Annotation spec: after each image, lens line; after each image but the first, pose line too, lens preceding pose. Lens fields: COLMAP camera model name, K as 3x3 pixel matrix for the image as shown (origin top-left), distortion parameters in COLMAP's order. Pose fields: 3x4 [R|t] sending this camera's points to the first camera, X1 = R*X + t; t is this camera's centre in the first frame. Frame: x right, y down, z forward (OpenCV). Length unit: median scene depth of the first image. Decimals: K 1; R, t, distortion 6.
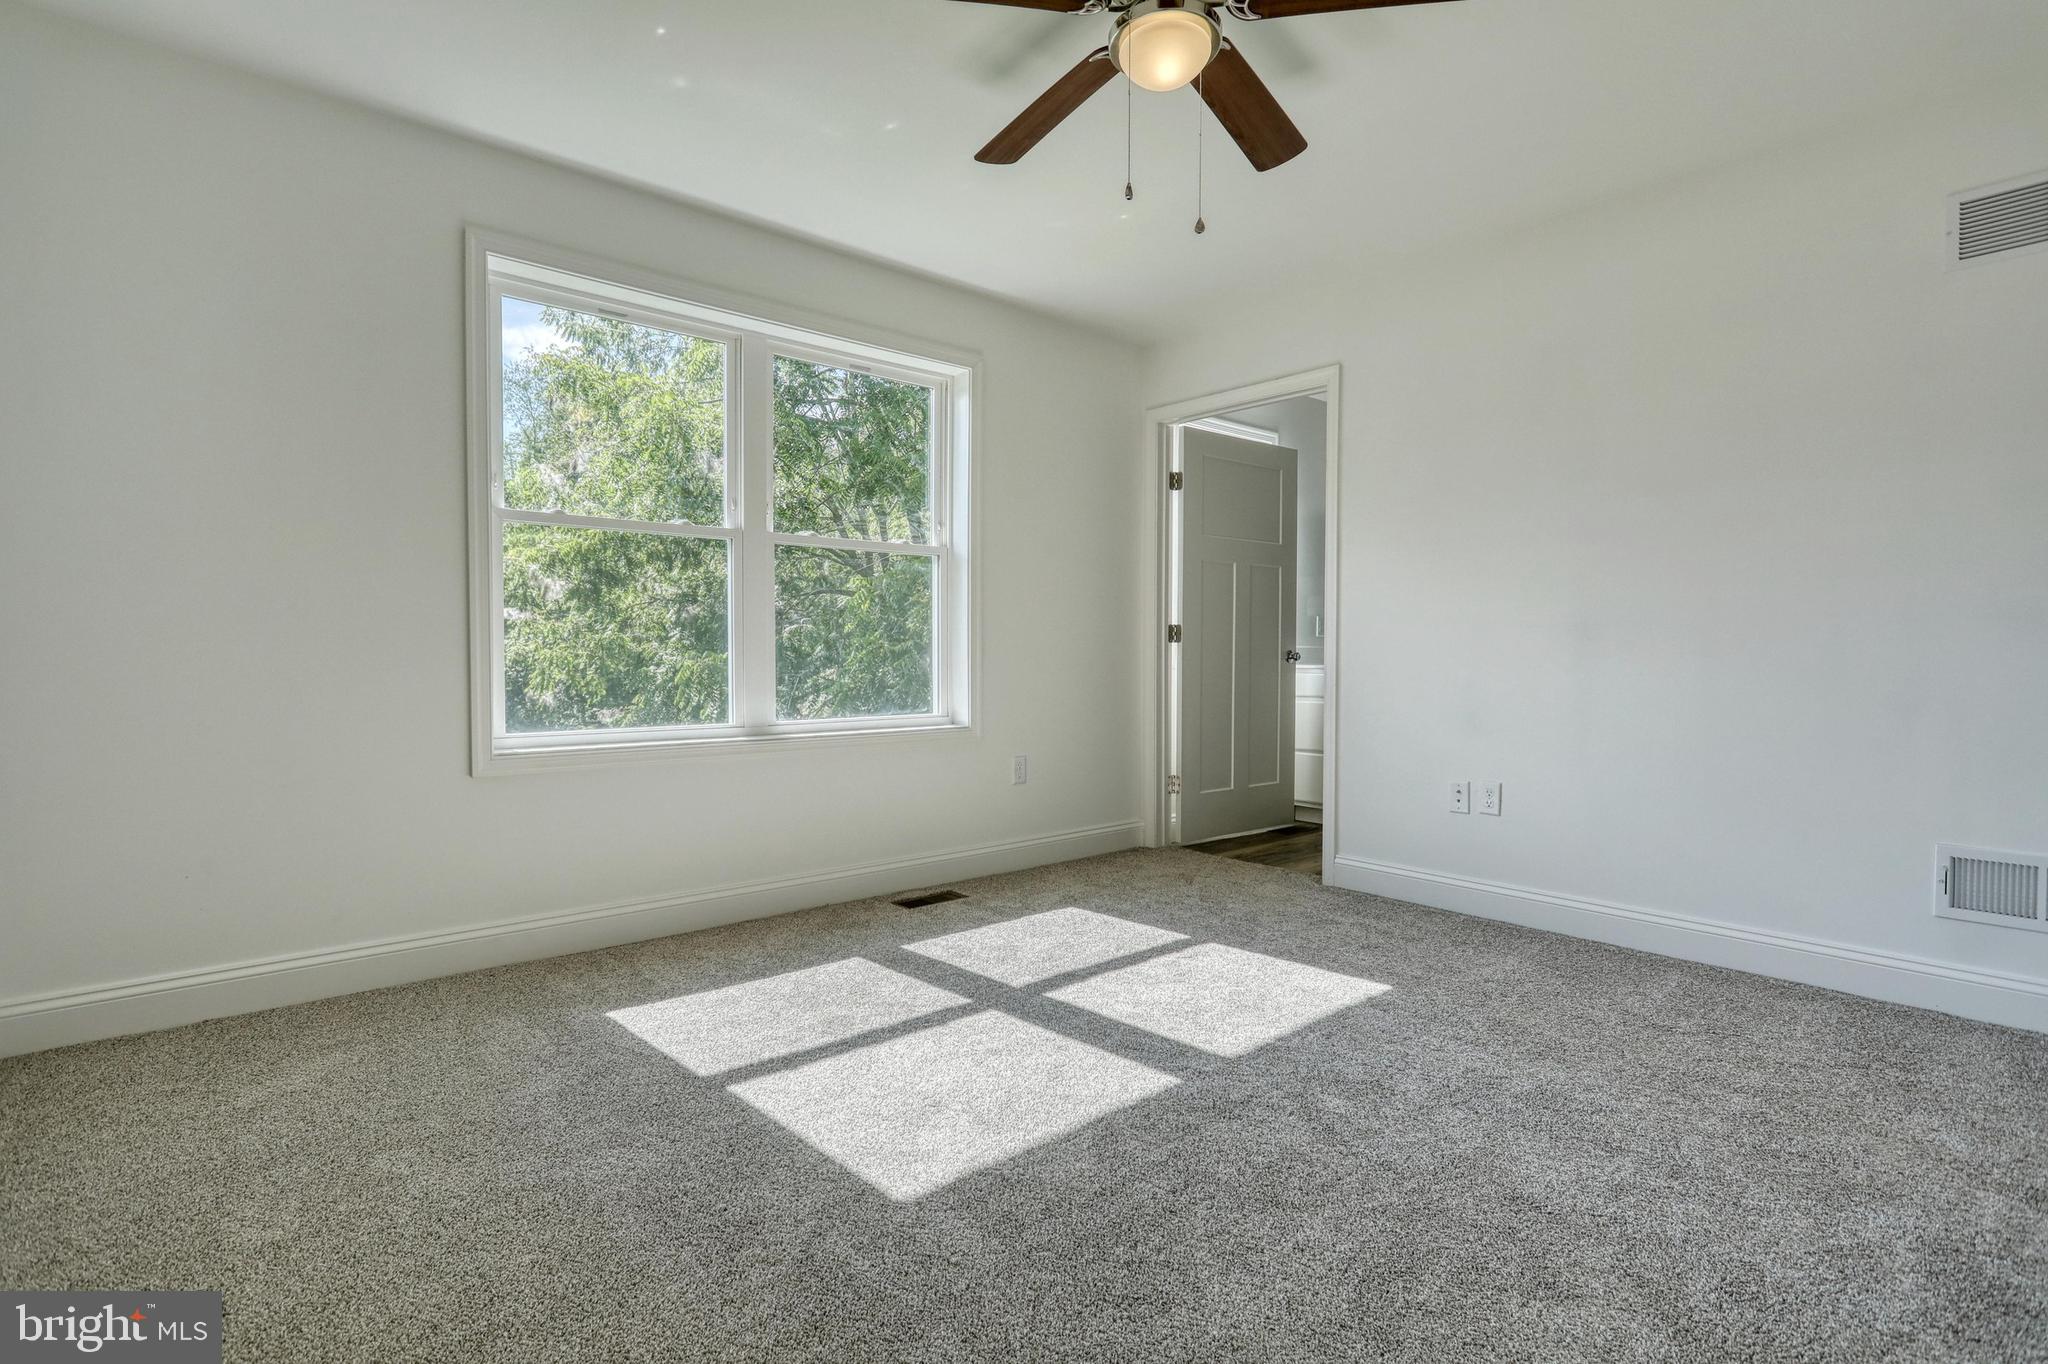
lens RADIAL K [[973.7, 0, 1024.0], [0, 973.7, 682.0], [0, 0, 1]] dist [0.002523, 0.000375]
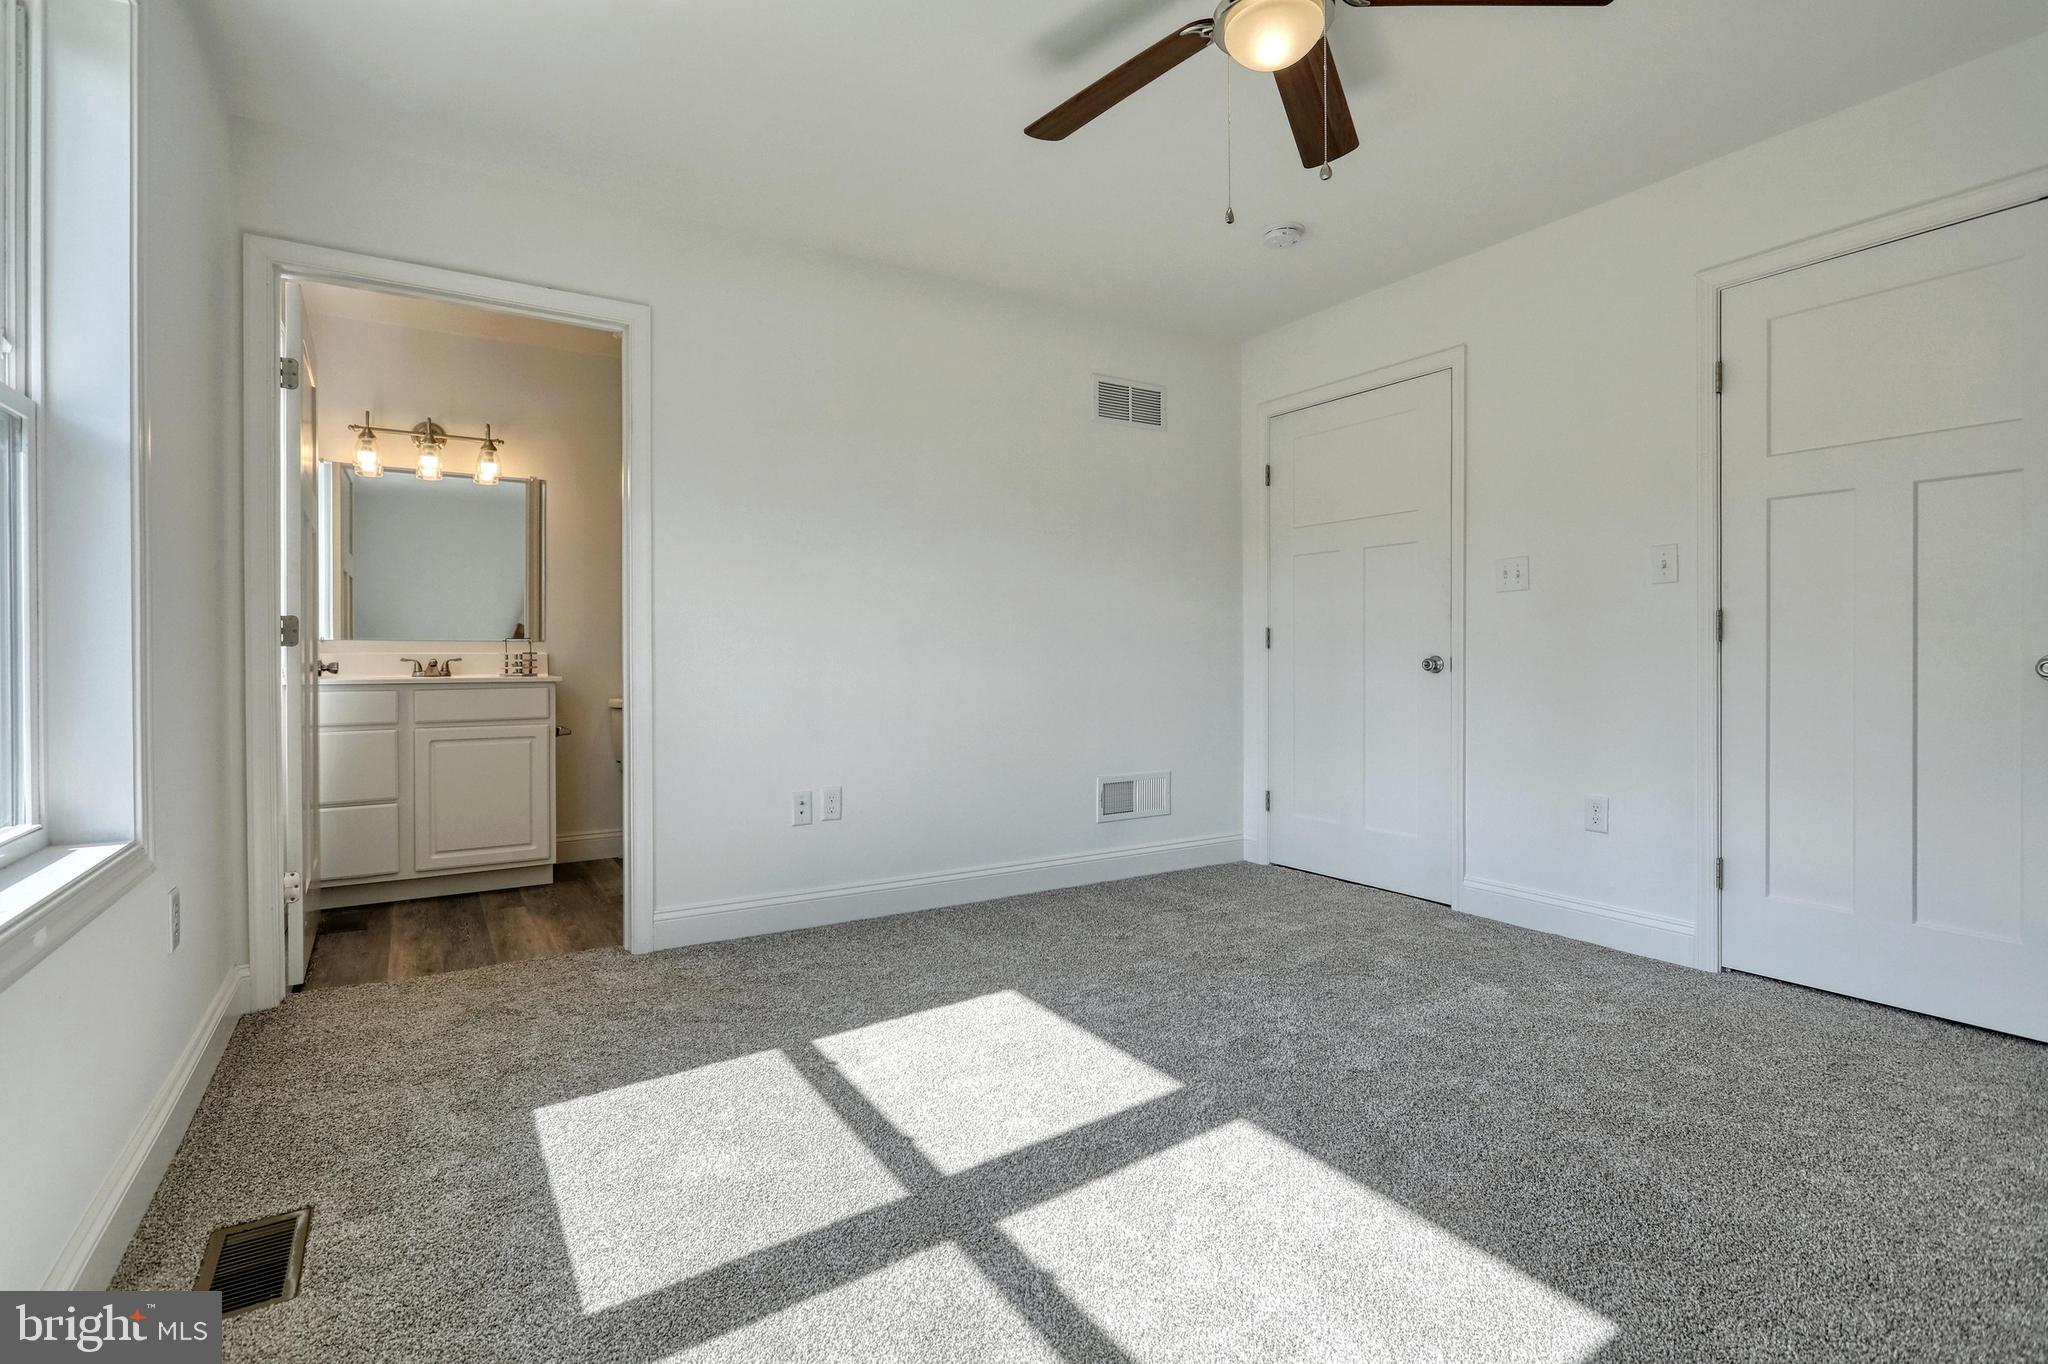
lens RADIAL K [[972.7, 0, 1025.8], [0, 972.7, 661.6], [0, 0, 1]] dist [0.001020, 0.000001]
pose [[0.146505, -0.004743, 0.989199, -0.578943], [0.034217, 0.999414, -0.000275, -0.024040], [-0.988618, 0.033888, 0.146582, 0.778231]]
